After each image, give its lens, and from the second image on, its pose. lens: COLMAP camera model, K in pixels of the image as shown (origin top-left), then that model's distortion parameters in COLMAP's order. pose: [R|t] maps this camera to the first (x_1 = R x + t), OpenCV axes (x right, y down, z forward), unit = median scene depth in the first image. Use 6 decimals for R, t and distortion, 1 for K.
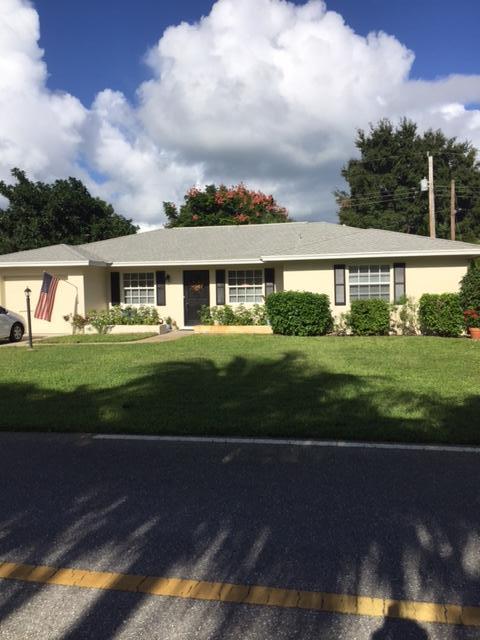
lens RADIAL K [[547.5, 0, 240.0], [0, 547.5, 317.0], [0, 0, 1]] dist [0.064191, -0.085297]
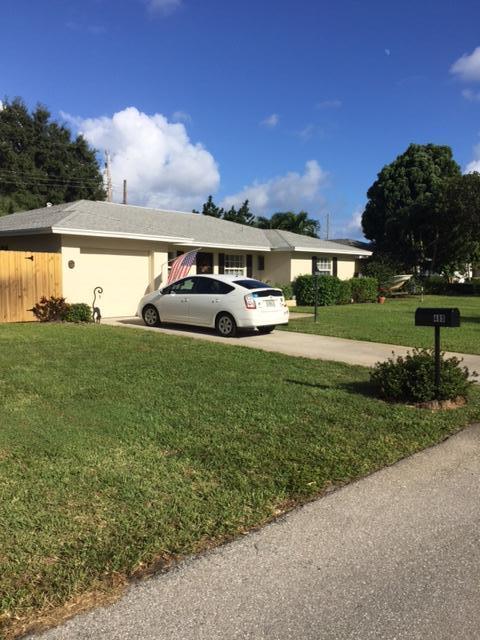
lens RADIAL K [[547.5, 0, 239.4], [0, 547.5, 321.3], [0, 0, 1]] dist [0.064191, -0.085297]
pose [[0.473076, -0.058120, 0.879102, -1.014626], [0.021133, 0.998283, 0.054627, -0.006915], [-0.880768, -0.007265, 0.473492, 0.416041]]
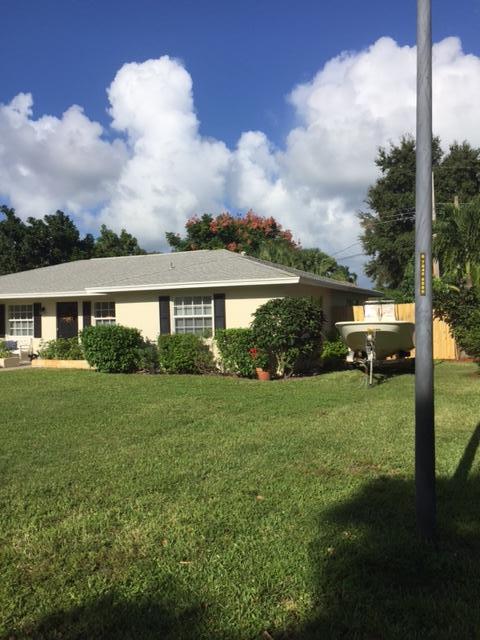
lens RADIAL K [[547.5, 0, 238.5], [0, 547.5, 323.0], [0, 0, 1]] dist [0.064191, -0.085297]
pose [[0.976983, 0.000092, -0.213316, 0.428376], [-0.007659, 0.999370, -0.034645, -0.015934], [0.213178, 0.035481, 0.976369, 0.101463]]
